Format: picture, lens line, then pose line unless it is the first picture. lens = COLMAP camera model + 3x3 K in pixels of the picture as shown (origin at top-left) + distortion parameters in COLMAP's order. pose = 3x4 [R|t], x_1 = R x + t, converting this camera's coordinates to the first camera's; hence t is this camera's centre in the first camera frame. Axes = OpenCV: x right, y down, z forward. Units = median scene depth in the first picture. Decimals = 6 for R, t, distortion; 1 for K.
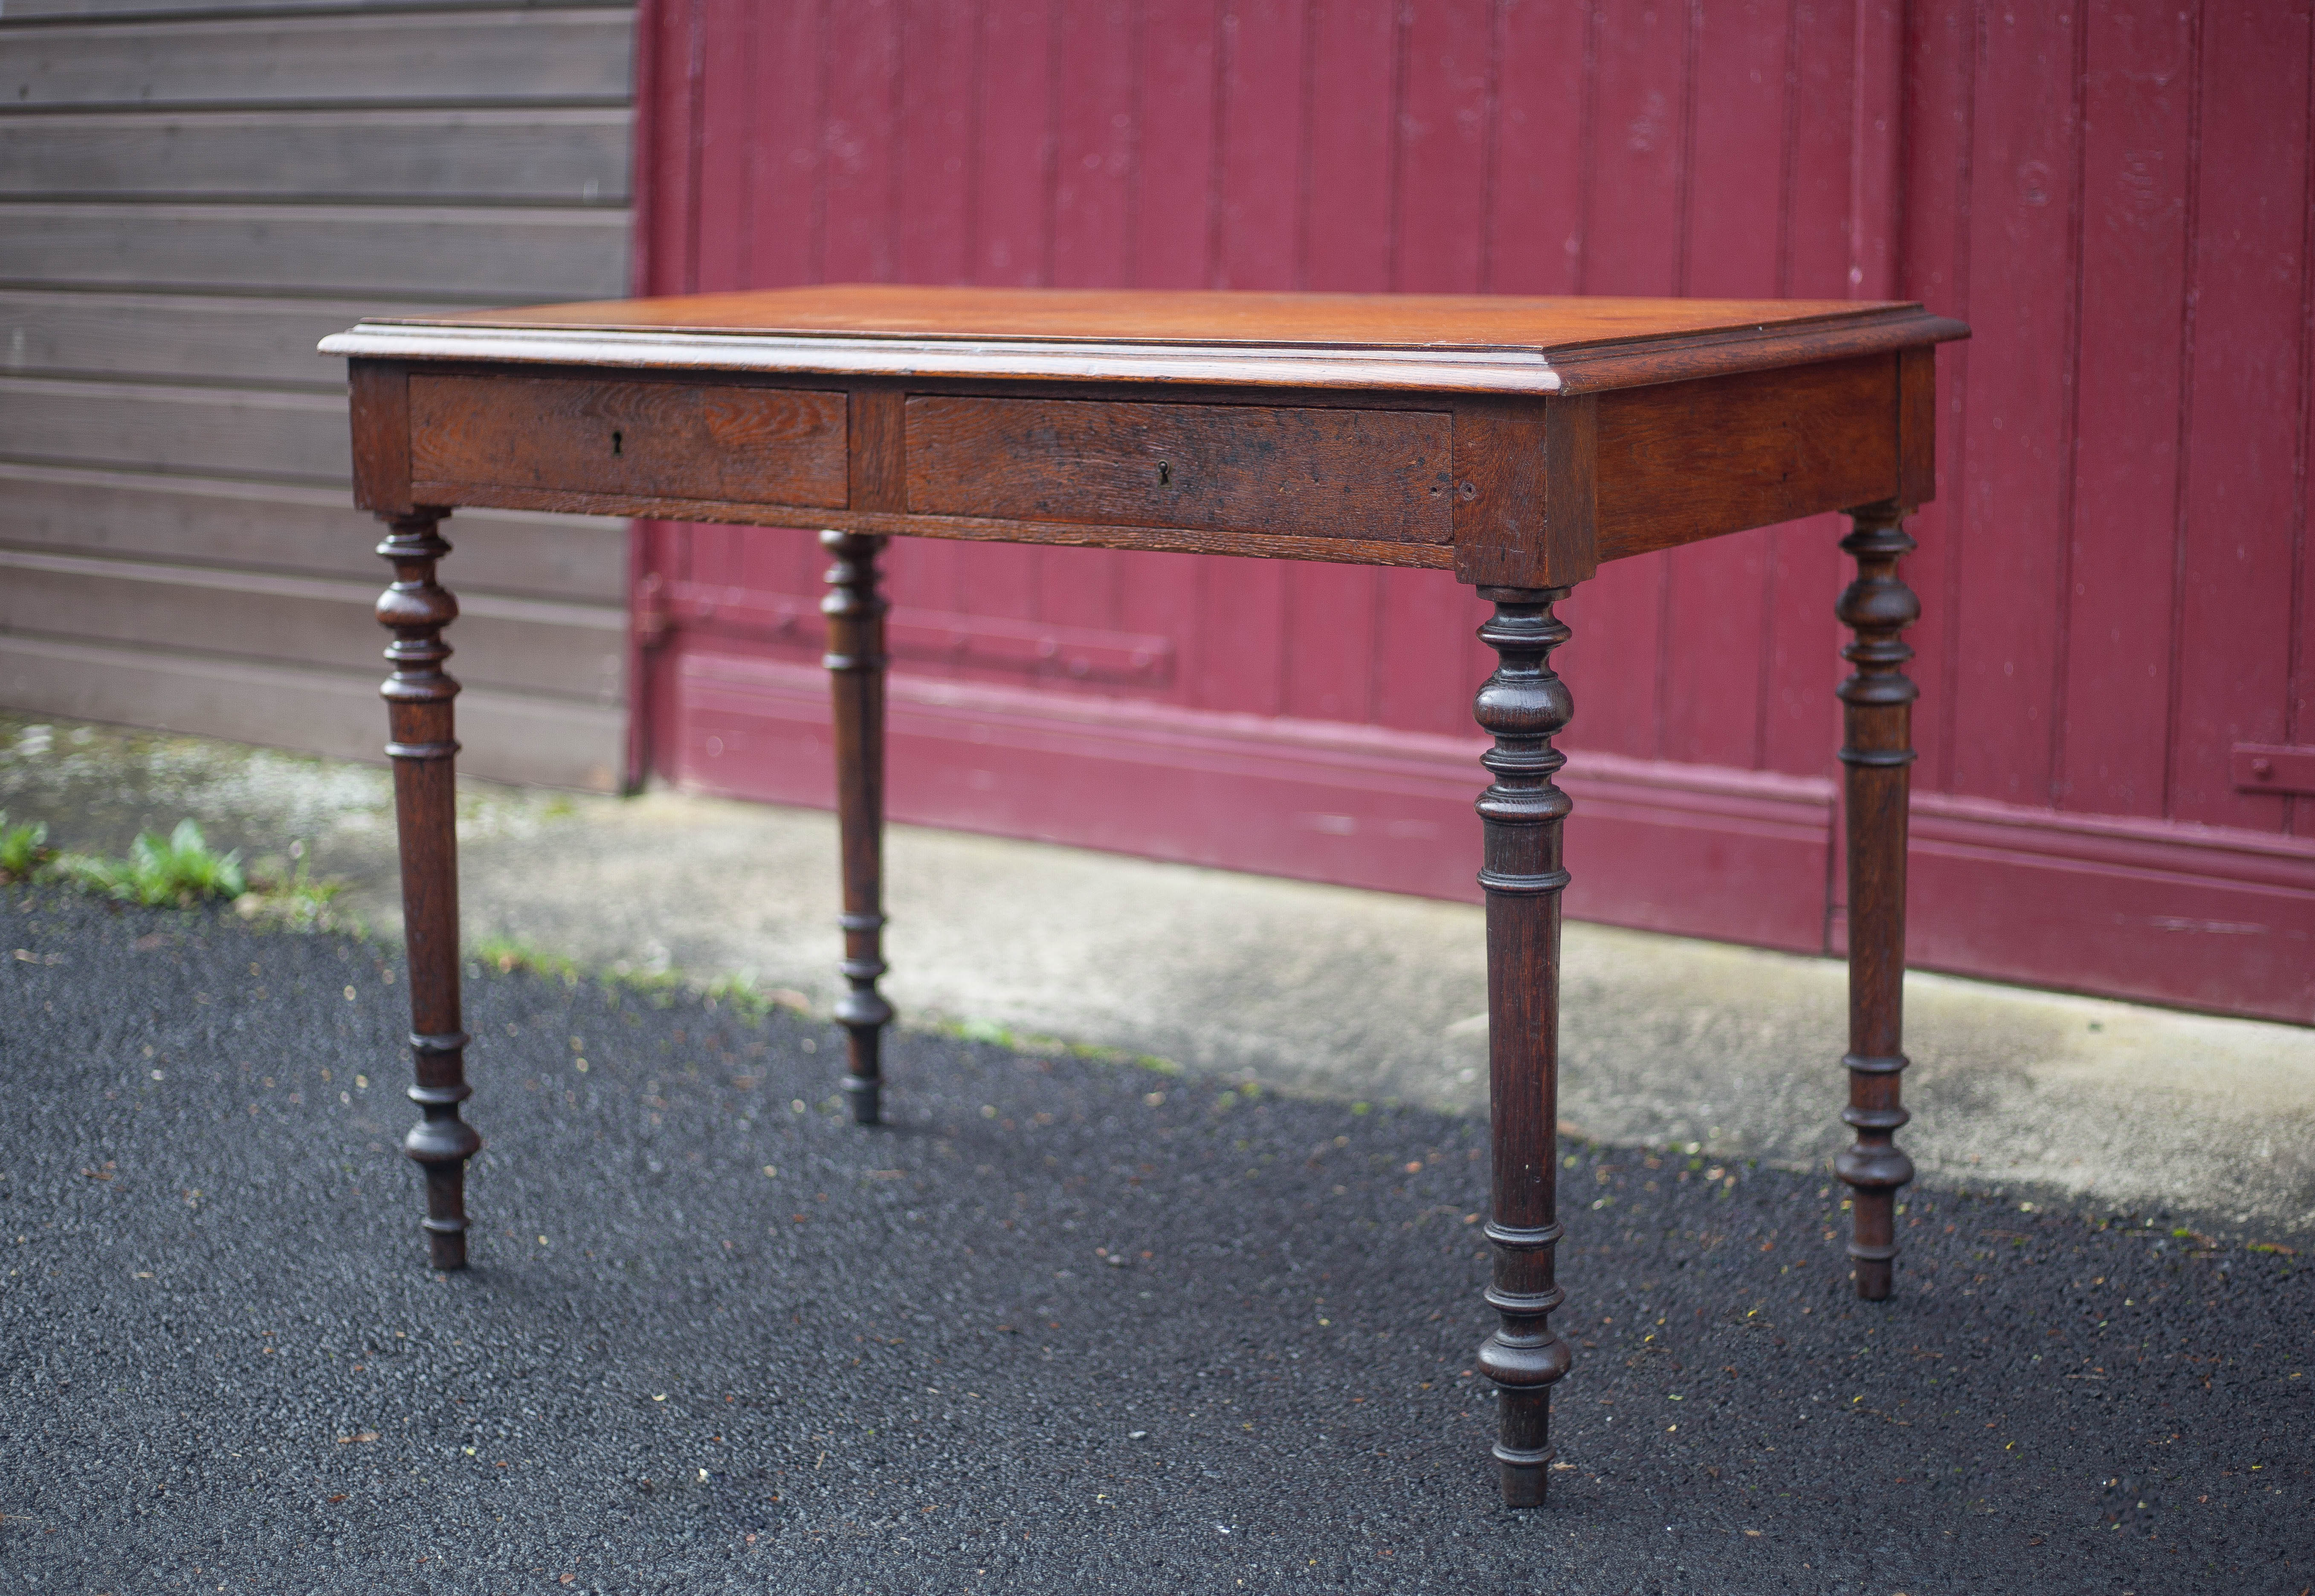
lens RADIAL K [[3690.9, 0, 1204.6], [0, 3690.9, 554.2], [0, 0, 1]] dist [-0.096951, -0.029648]
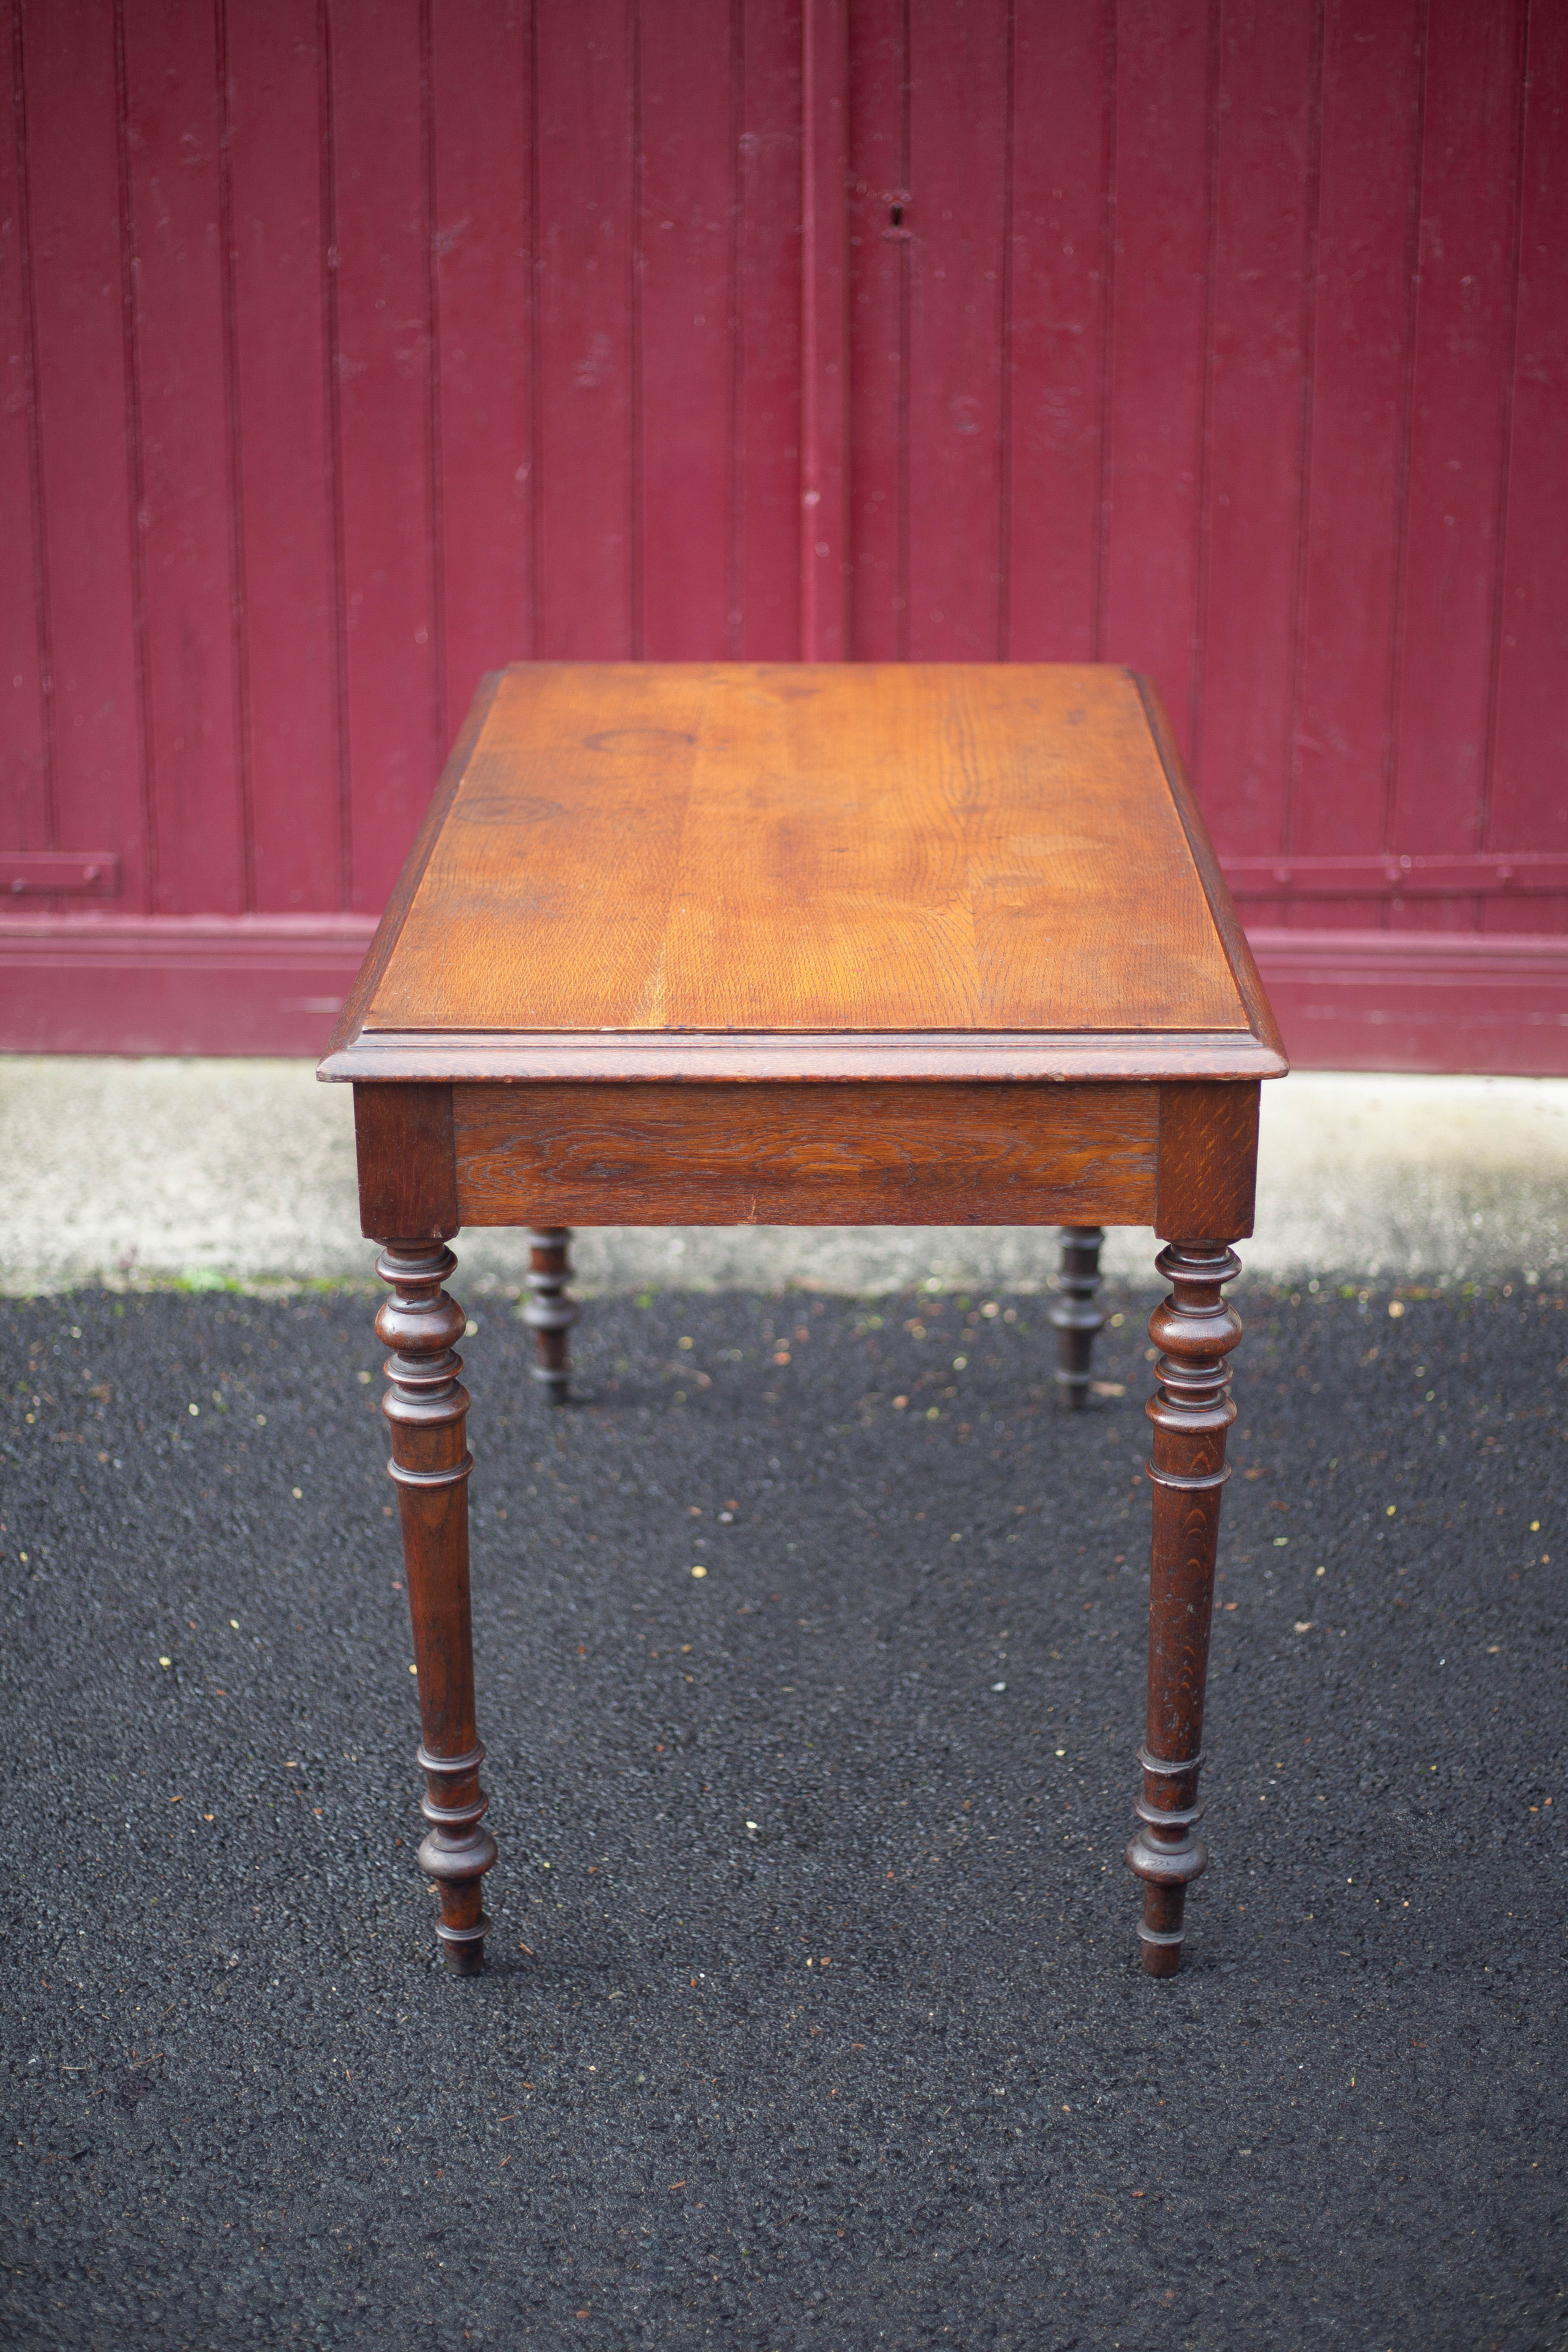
lens RADIAL K [[3456.4, 0, 789.7], [0, 3456.4, 1161.6], [0, 0, 1]] dist [-0.091404, -0.102310]
pose [[0.827377, -0.199316, 0.525091, -0.539739], [0.056591, 0.959739, 0.275133, -0.212777], [-0.558788, -0.197923, 0.805346, 0.104191]]
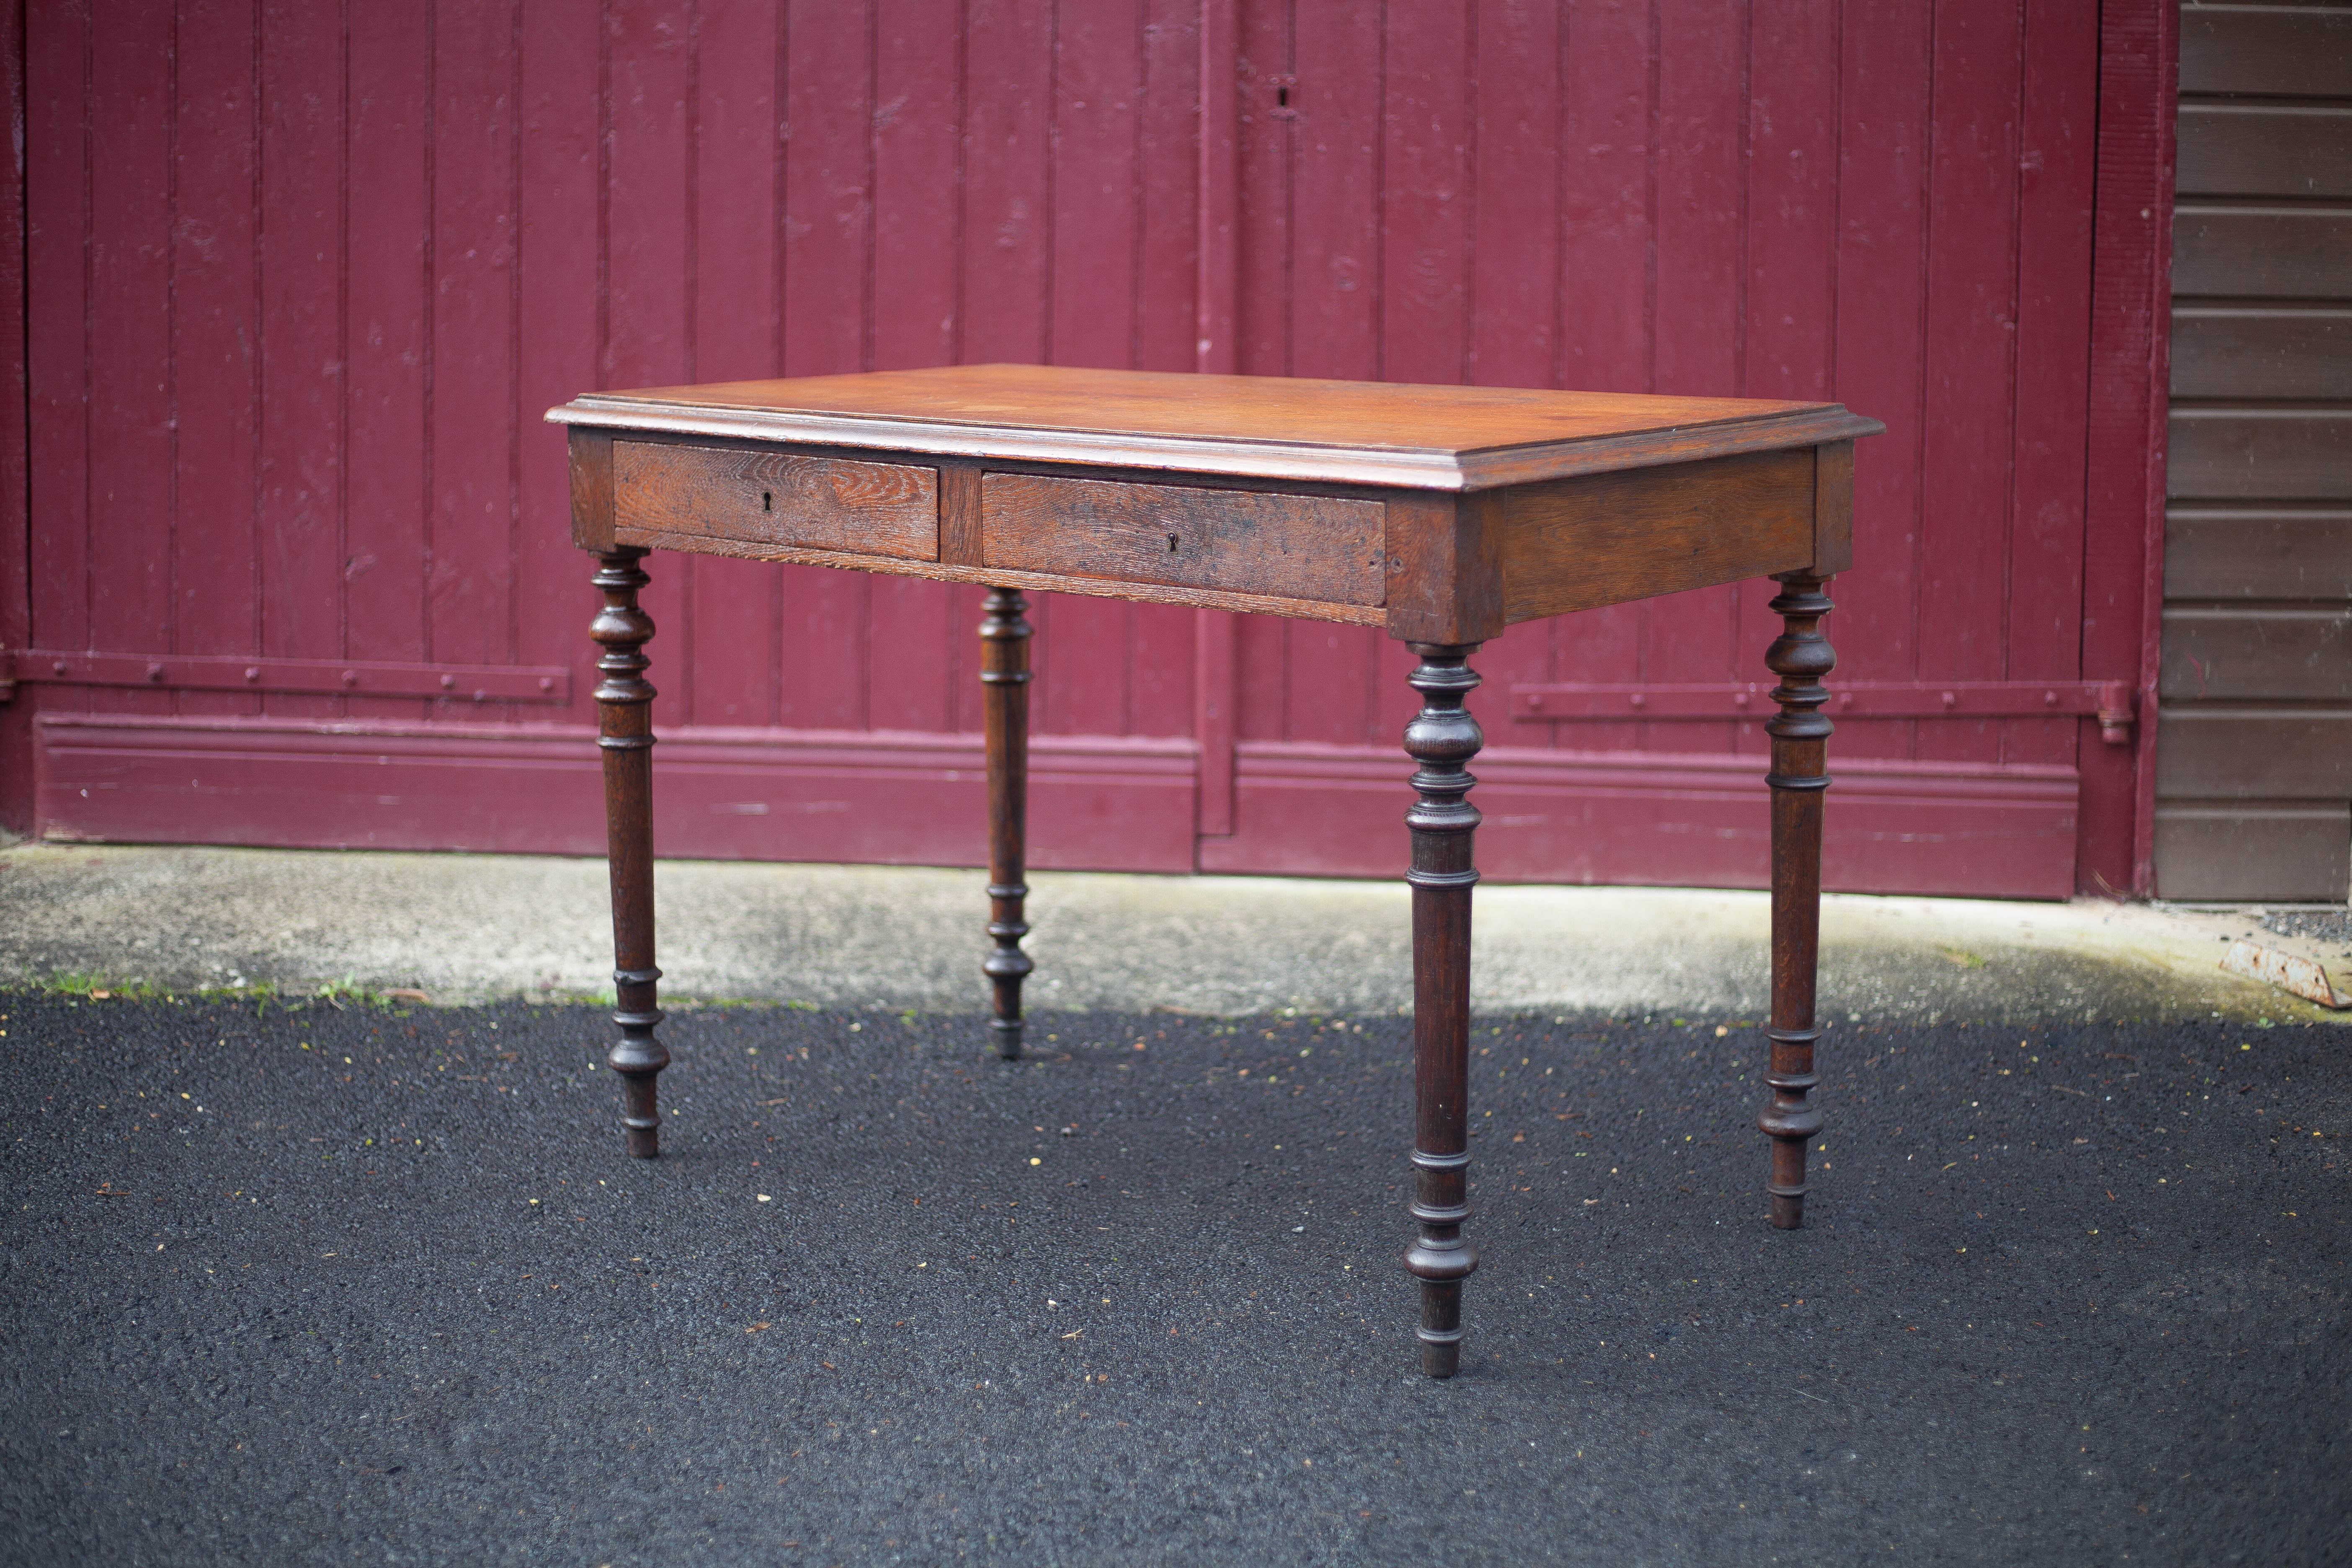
lens RADIAL K [[3446.9, 0, 1174.0], [0, 3446.9, 774.5], [0, 0, 1]] dist [-0.099490, -0.033267]
pose [[0.854270, -0.075829, 0.514269, -0.567428], [0.045439, 0.996409, 0.071439, -0.015164], [-0.517839, -0.037660, 0.854649, -0.039721]]
